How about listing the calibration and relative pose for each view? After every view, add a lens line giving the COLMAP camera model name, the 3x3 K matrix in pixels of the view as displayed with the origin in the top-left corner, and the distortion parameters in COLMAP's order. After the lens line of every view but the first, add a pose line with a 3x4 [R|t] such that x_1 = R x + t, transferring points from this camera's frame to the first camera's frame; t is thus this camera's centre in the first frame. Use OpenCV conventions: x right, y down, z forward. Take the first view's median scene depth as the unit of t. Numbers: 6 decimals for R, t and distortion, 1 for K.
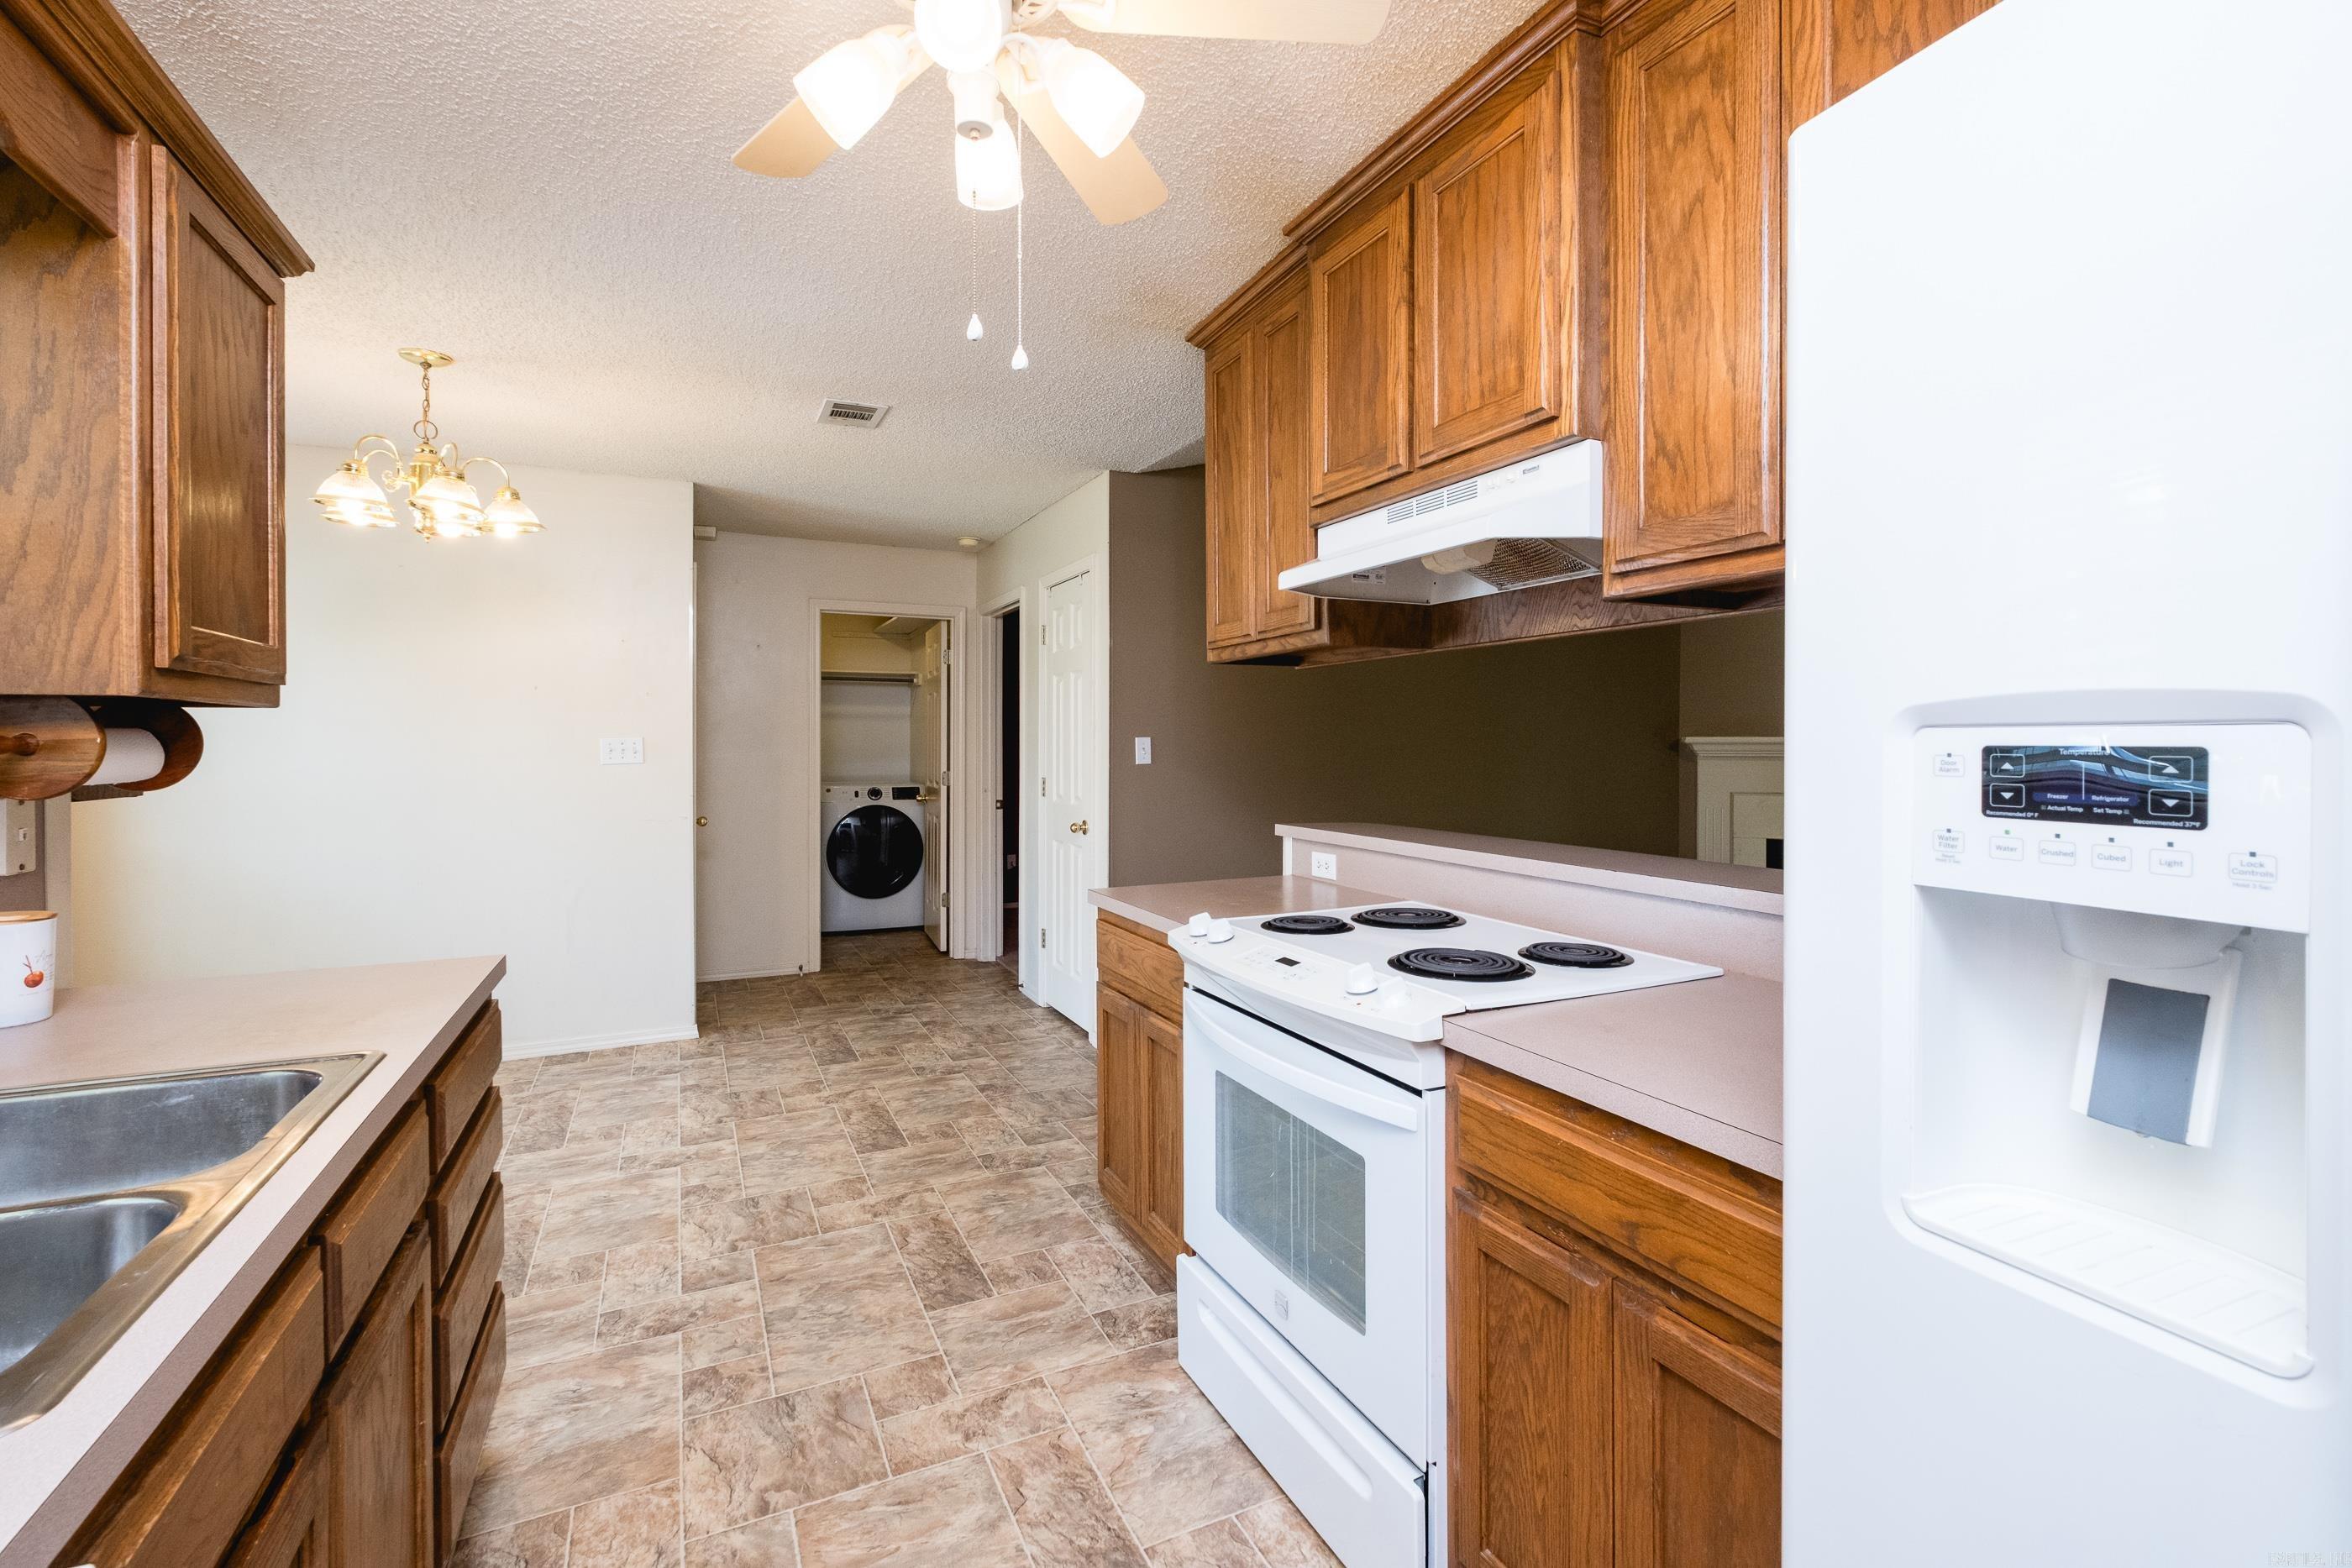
lens RADIAL K [[1017.5, 0, 1173.8], [0, 1017.5, 750.3], [0, 0, 1]] dist [0.008275, -0.003966]
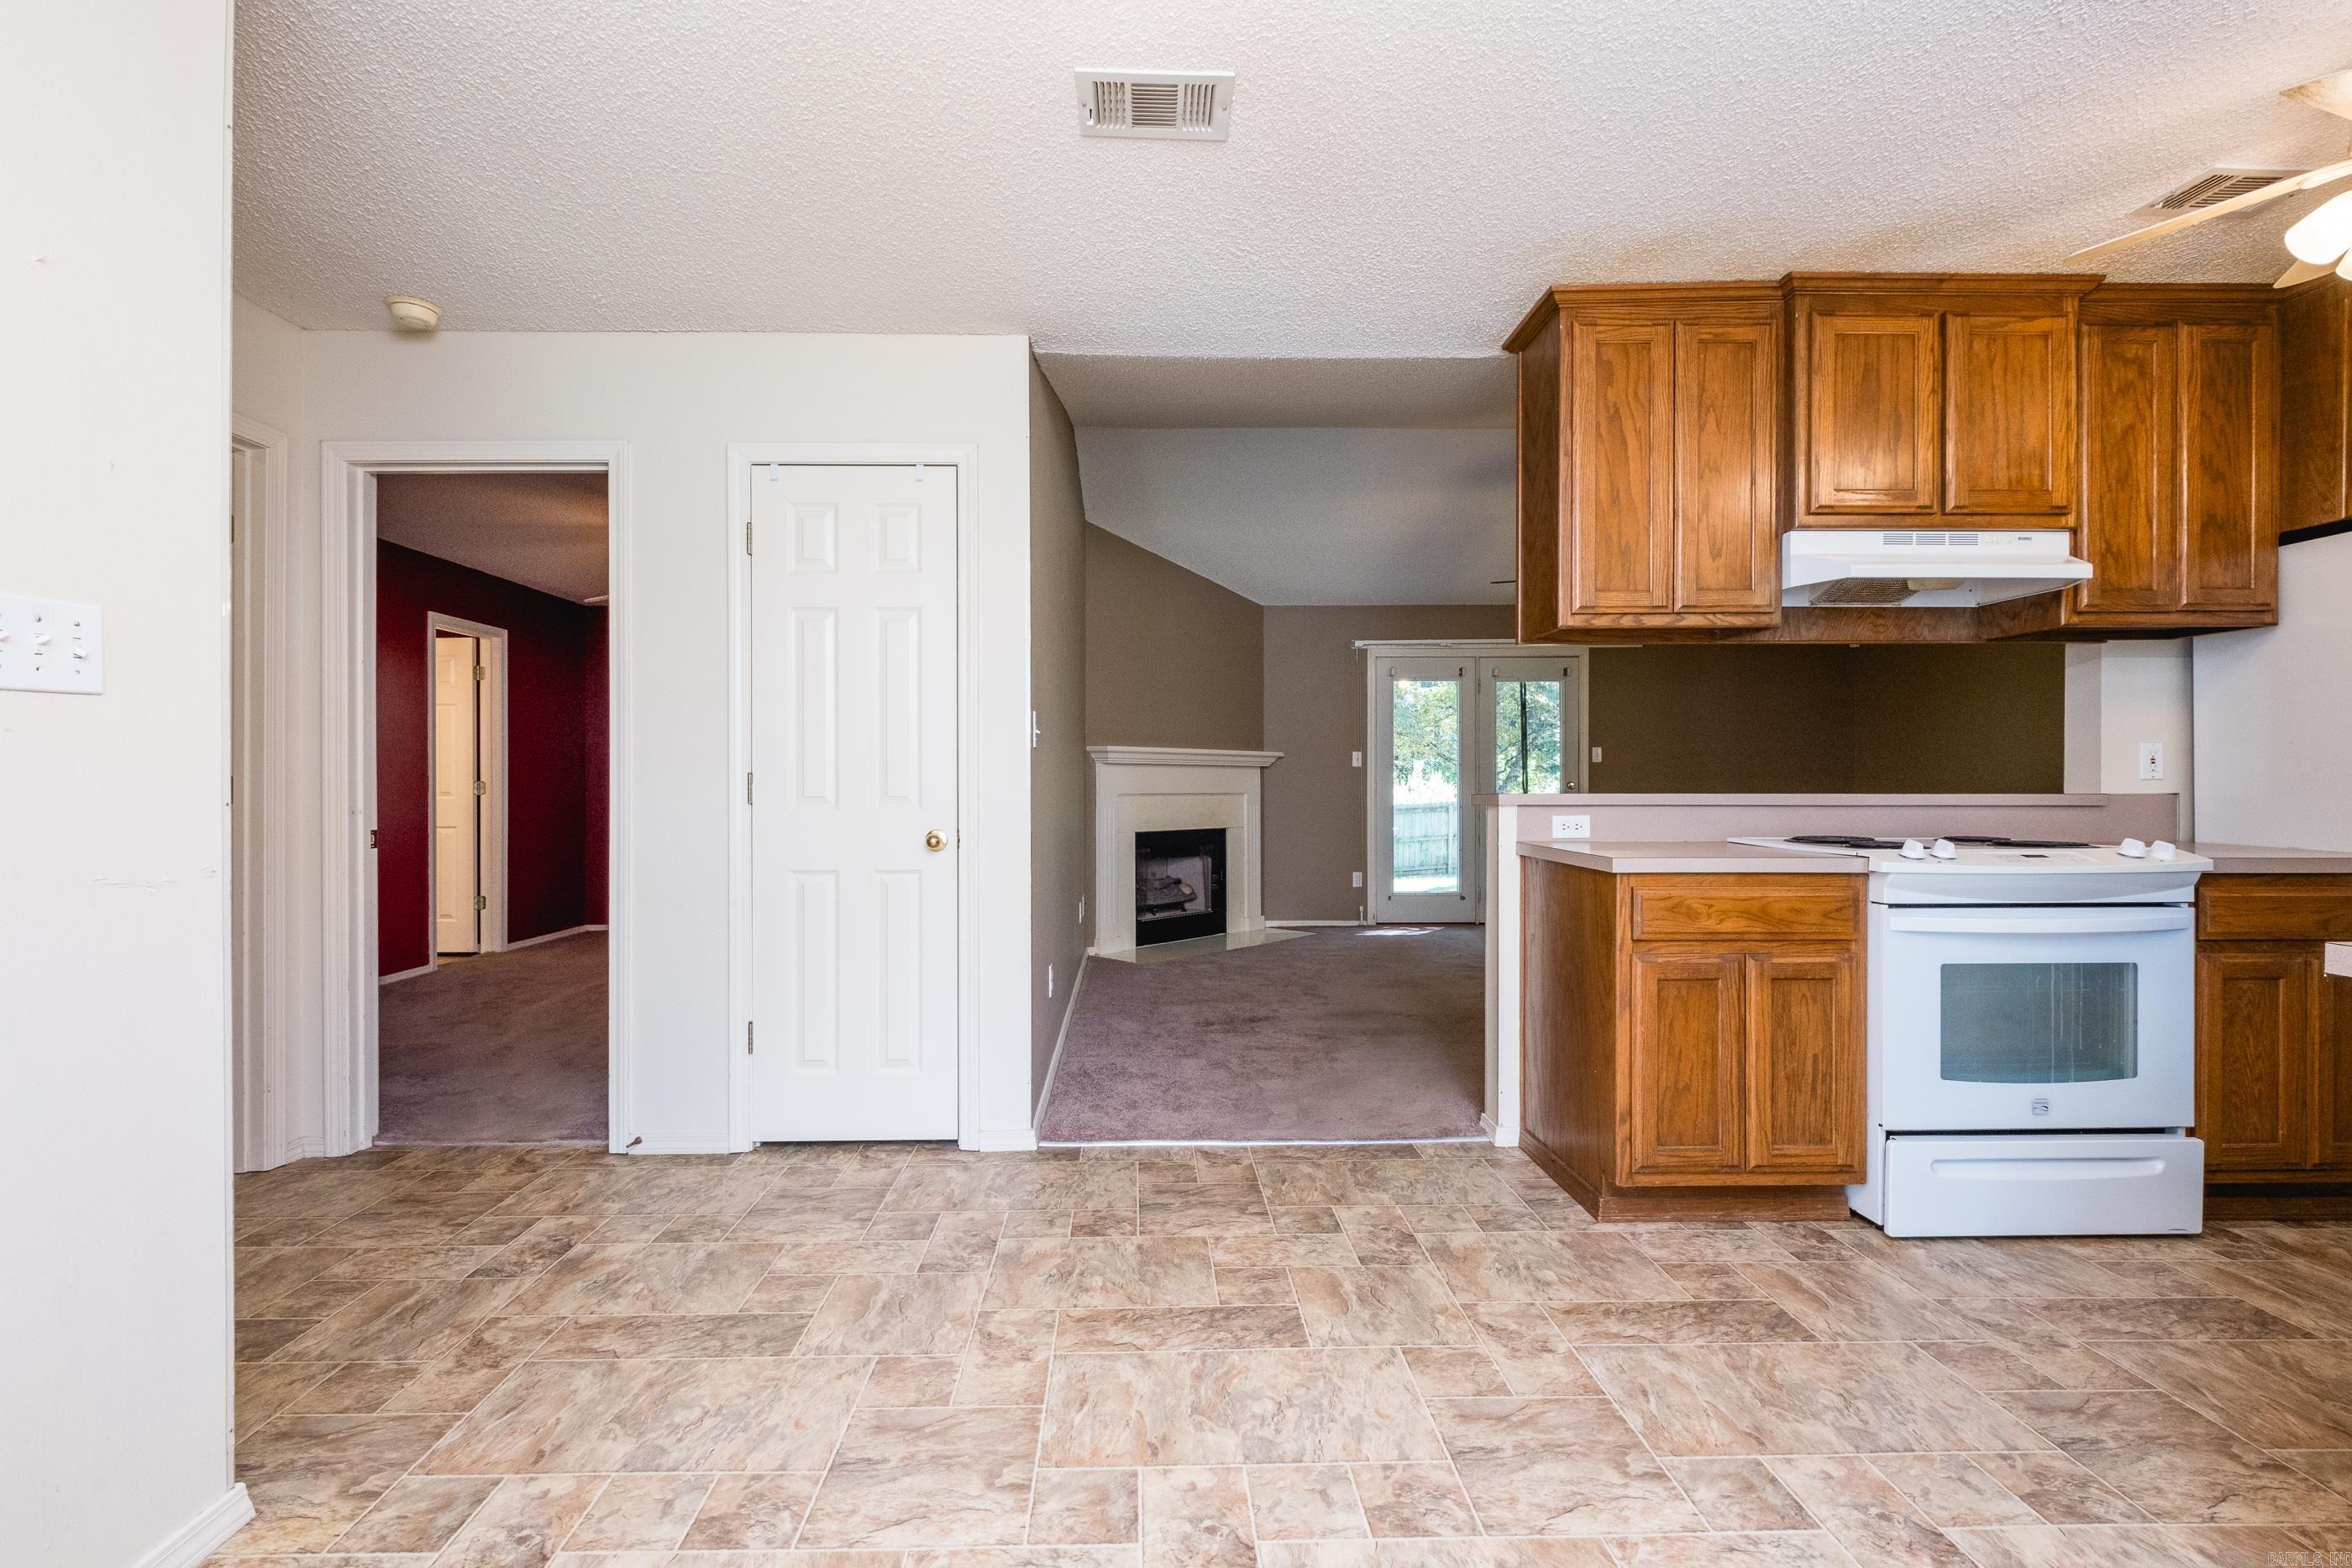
lens RADIAL K [[1017.5, 0, 1183.5], [0, 1017.5, 781.2], [0, 0, 1]] dist [0.008275, -0.003966]
pose [[0.425875, -0.002974, 0.904777, -1.169960], [0.007395, 0.999973, -0.000194, 0.070808], [-0.904752, 0.006774, 0.425886, 1.046913]]
